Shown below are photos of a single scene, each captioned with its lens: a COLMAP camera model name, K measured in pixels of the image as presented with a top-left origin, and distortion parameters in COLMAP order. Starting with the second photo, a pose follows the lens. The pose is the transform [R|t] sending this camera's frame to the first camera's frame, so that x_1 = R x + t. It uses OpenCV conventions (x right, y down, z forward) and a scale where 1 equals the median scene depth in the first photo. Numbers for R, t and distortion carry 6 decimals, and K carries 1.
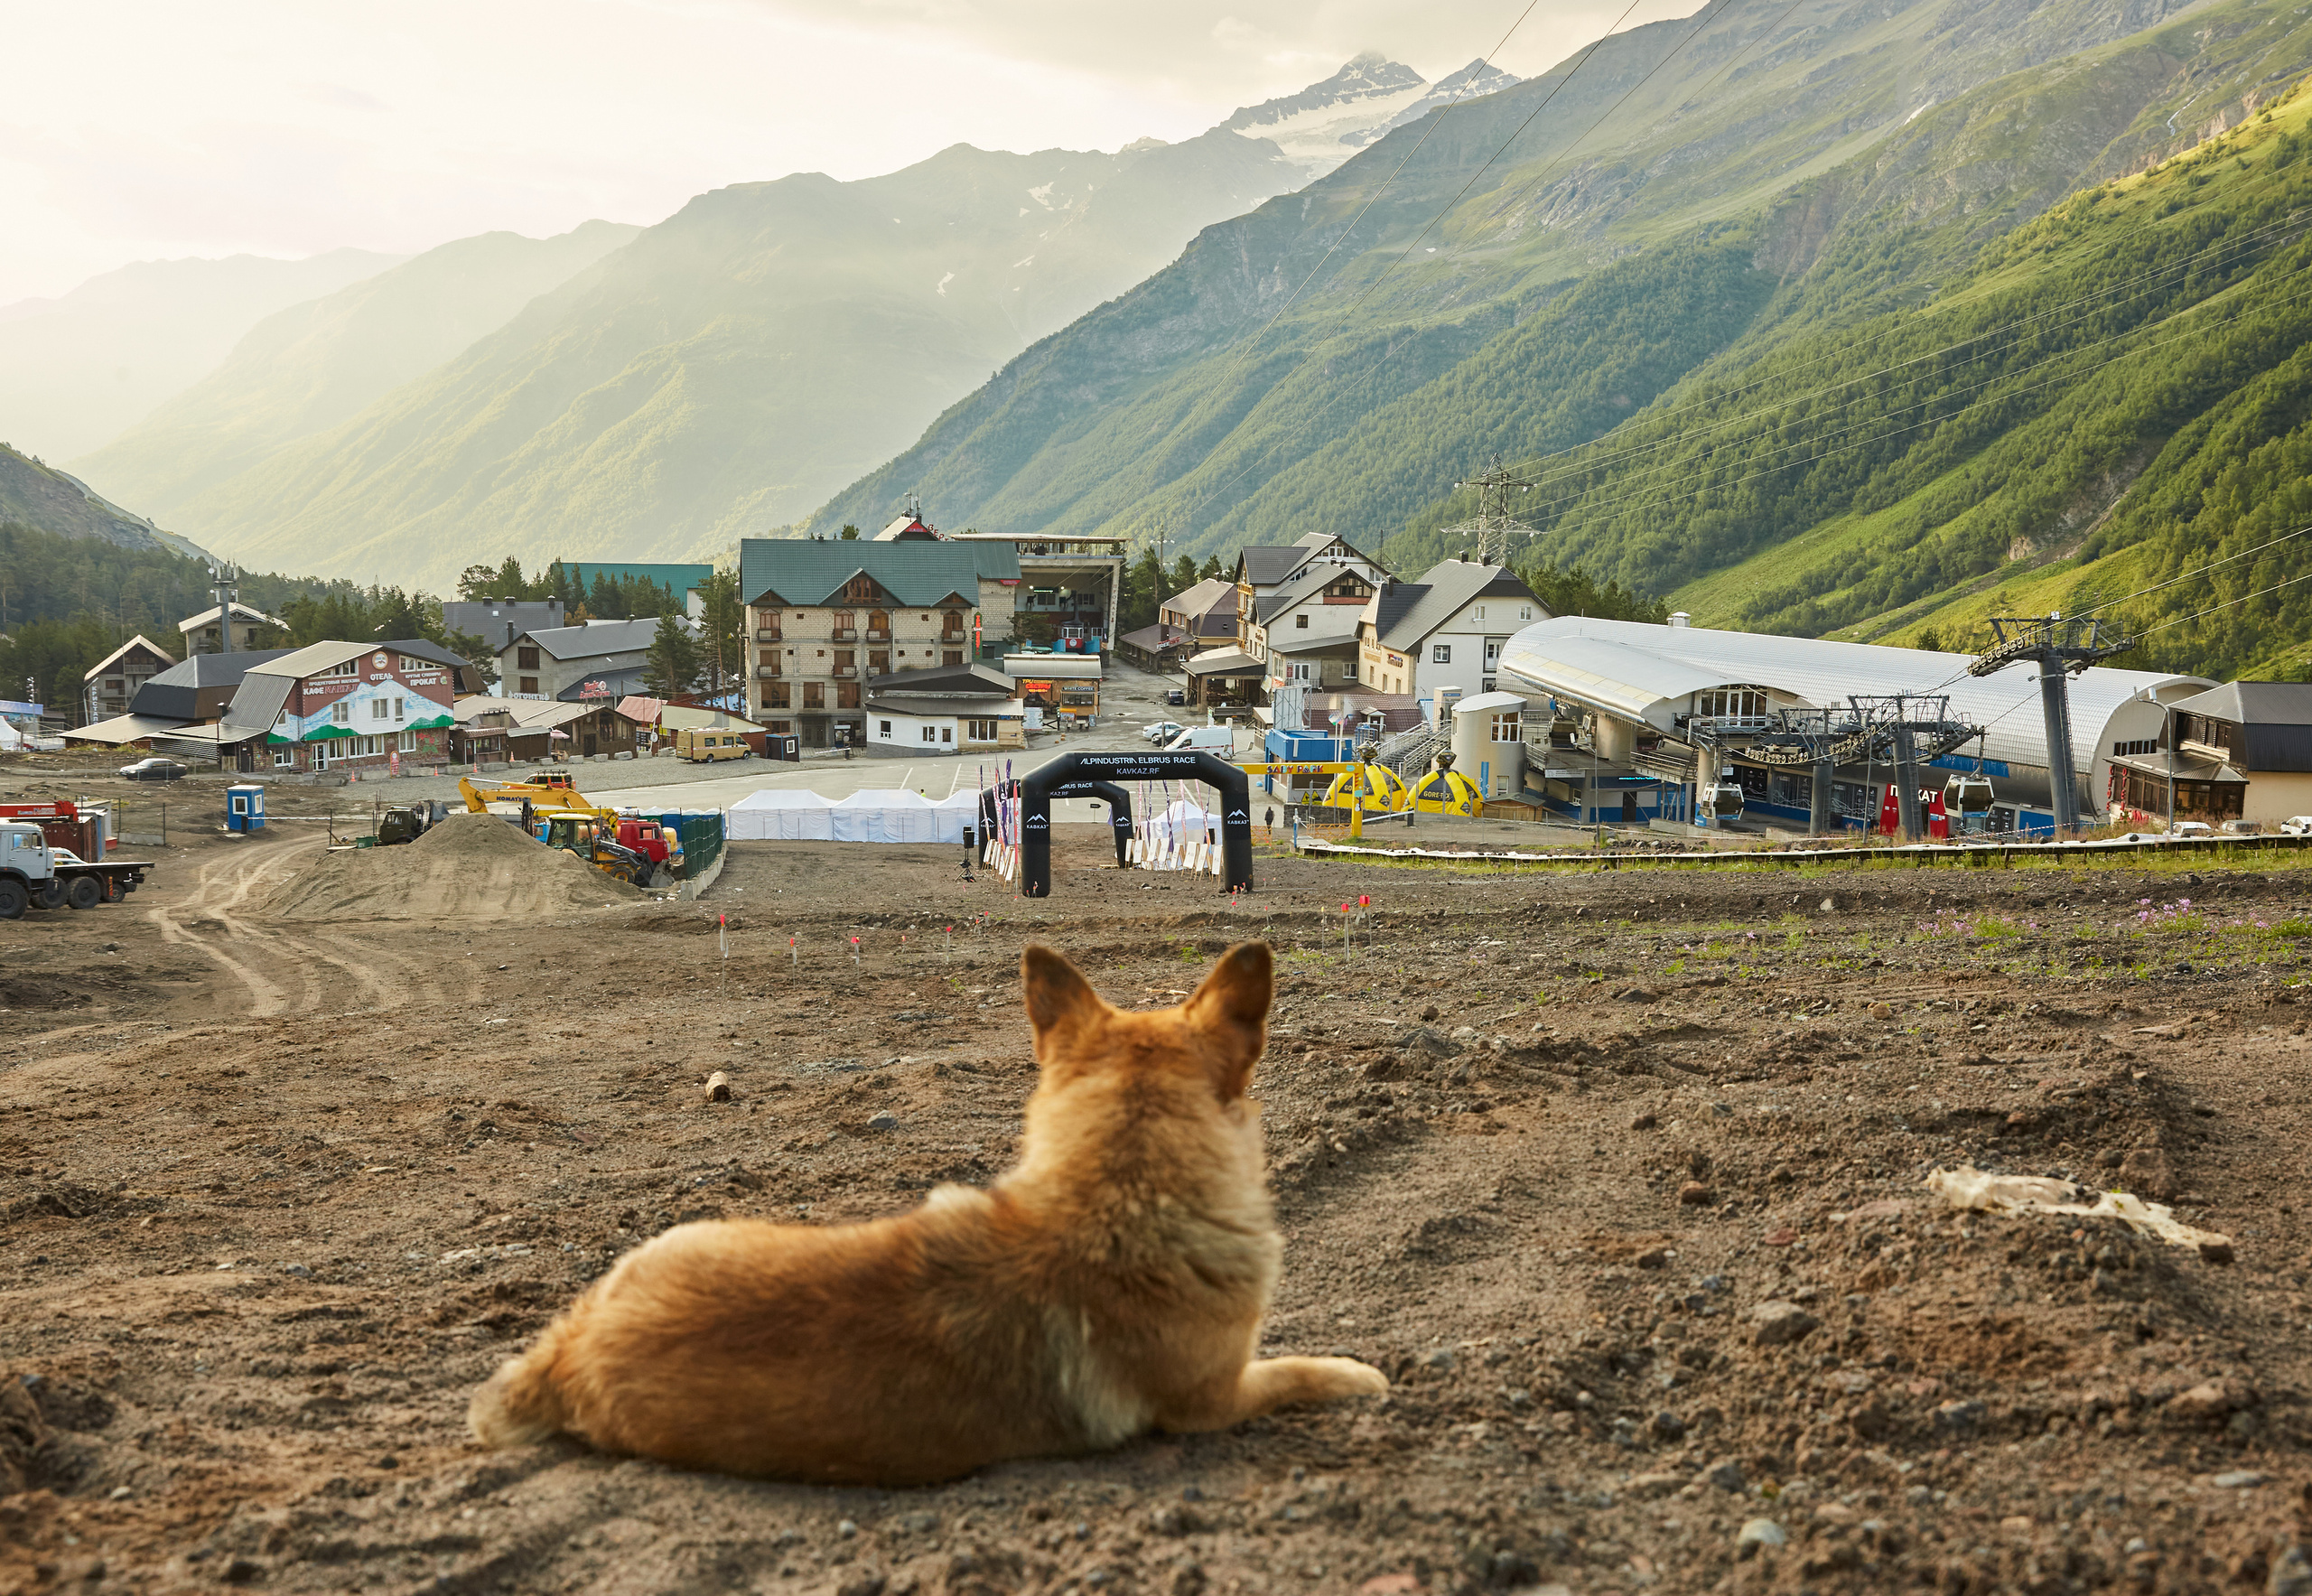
lens RADIAL K [[2322.8, 0, 1161.2], [0, 2322.8, 801.6], [0, 0, 1]] dist [0.000549, 0.000000]
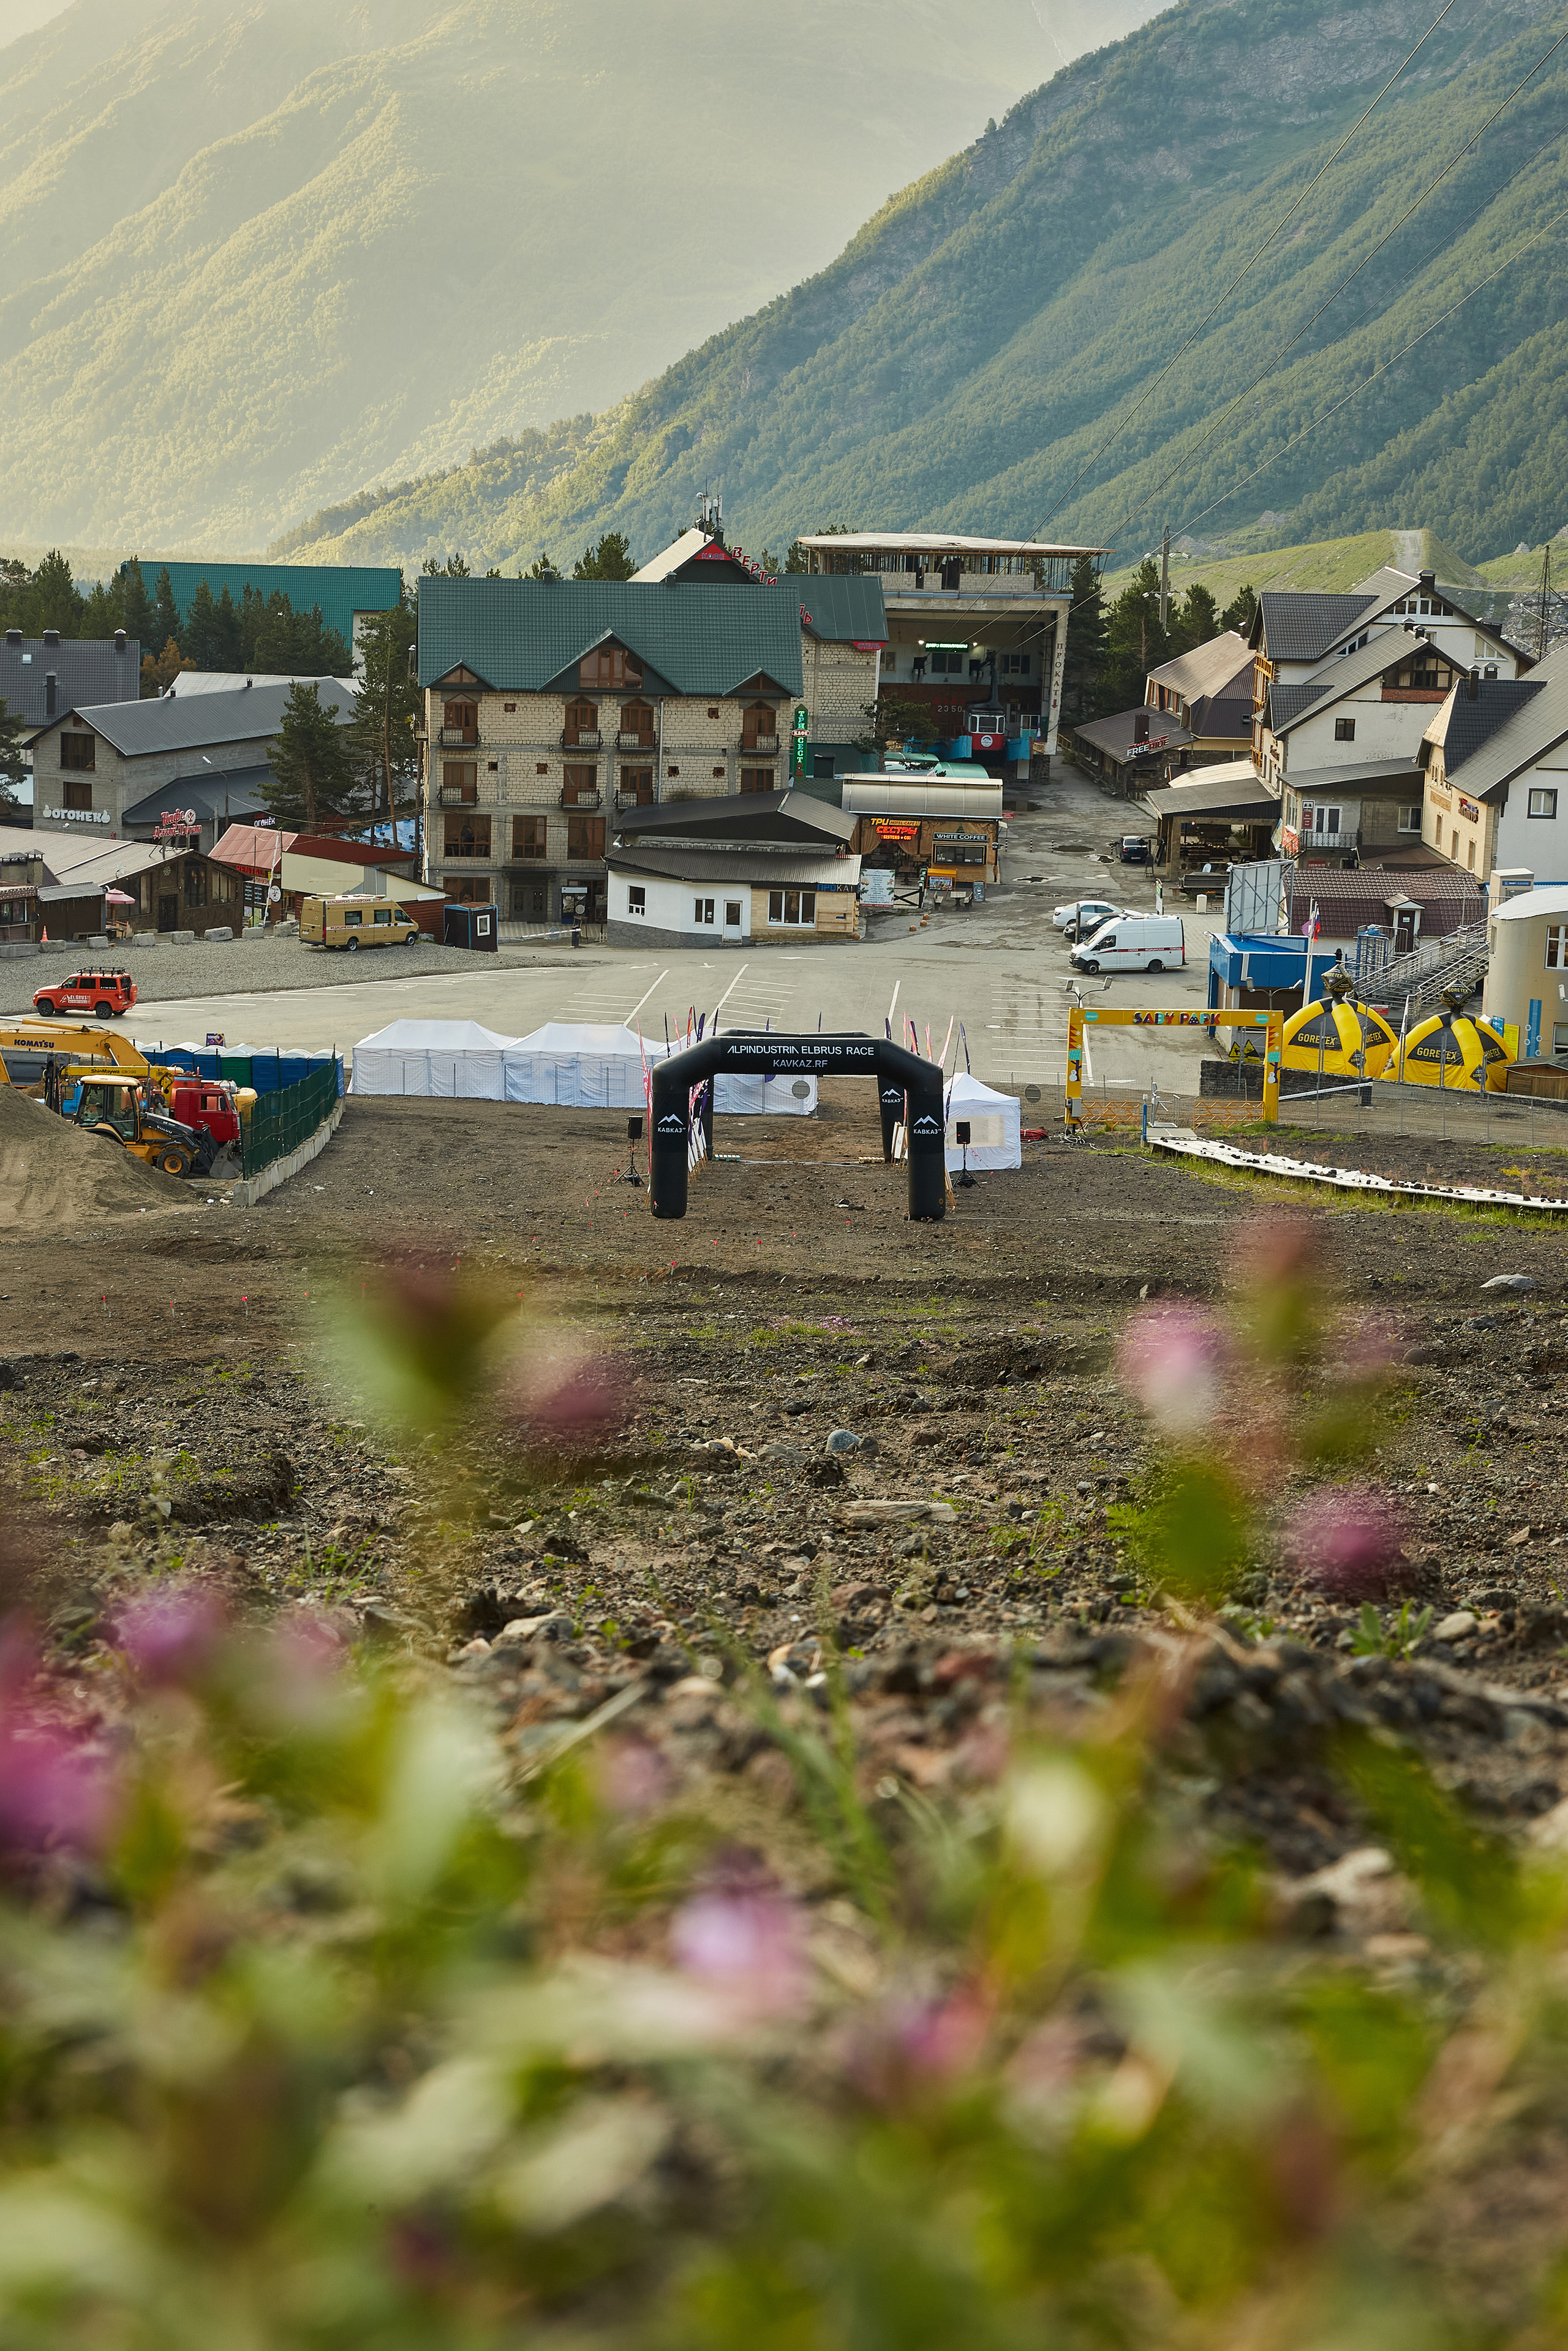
lens RADIAL K [[4774.9, 0, 782.5], [0, 4774.9, 1175.3], [0, 0, 1]] dist [0.033919, 0.000000]
pose [[0.992084, 0.033002, -0.121160, 0.071302], [-0.026992, 0.998338, 0.050917, -0.022592], [0.122639, -0.047244, 0.991326, -0.240130]]
